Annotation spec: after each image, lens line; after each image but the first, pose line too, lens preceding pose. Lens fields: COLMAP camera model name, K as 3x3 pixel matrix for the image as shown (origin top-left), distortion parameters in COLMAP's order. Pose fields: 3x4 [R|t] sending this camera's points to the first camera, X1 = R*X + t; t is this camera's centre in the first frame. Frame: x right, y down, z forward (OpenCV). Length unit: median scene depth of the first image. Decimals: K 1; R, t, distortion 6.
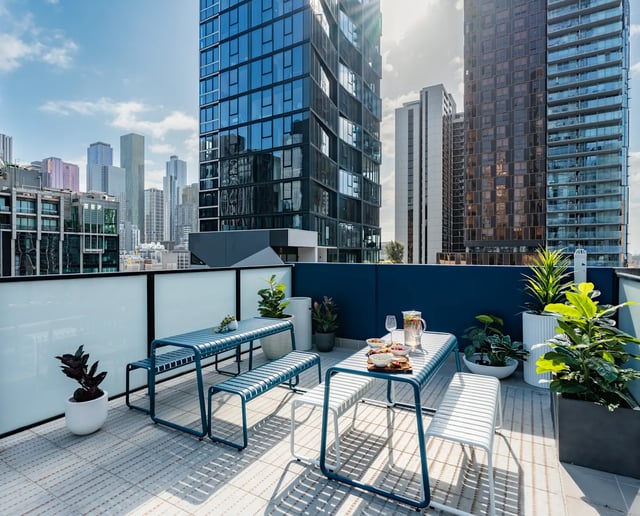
lens RADIAL K [[364.9, 0, 320.0], [0, 364.9, 256.7], [0, 0, 1]] dist [0.000087, -0.000440]
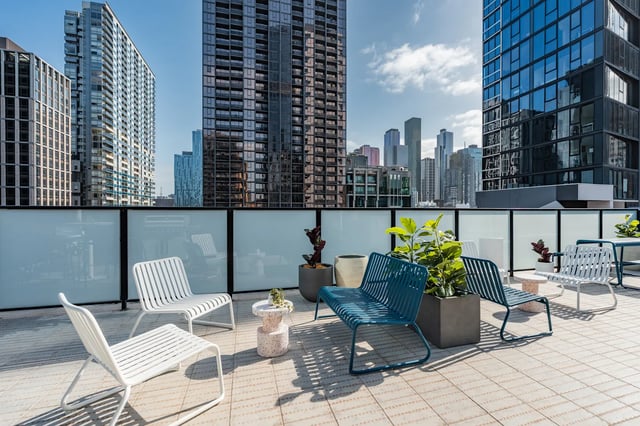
lens RADIAL K [[315.1, 0, 321.1], [0, 315.1, 213.5], [0, 0, 1]] dist [0.000272, 0.000522]
pose [[0.753447, 0.003314, -0.657501, -0.036222], [-0.002548, 0.999995, 0.002120, 0.007289], [0.657504, 0.000078, 0.753451, -0.131352]]
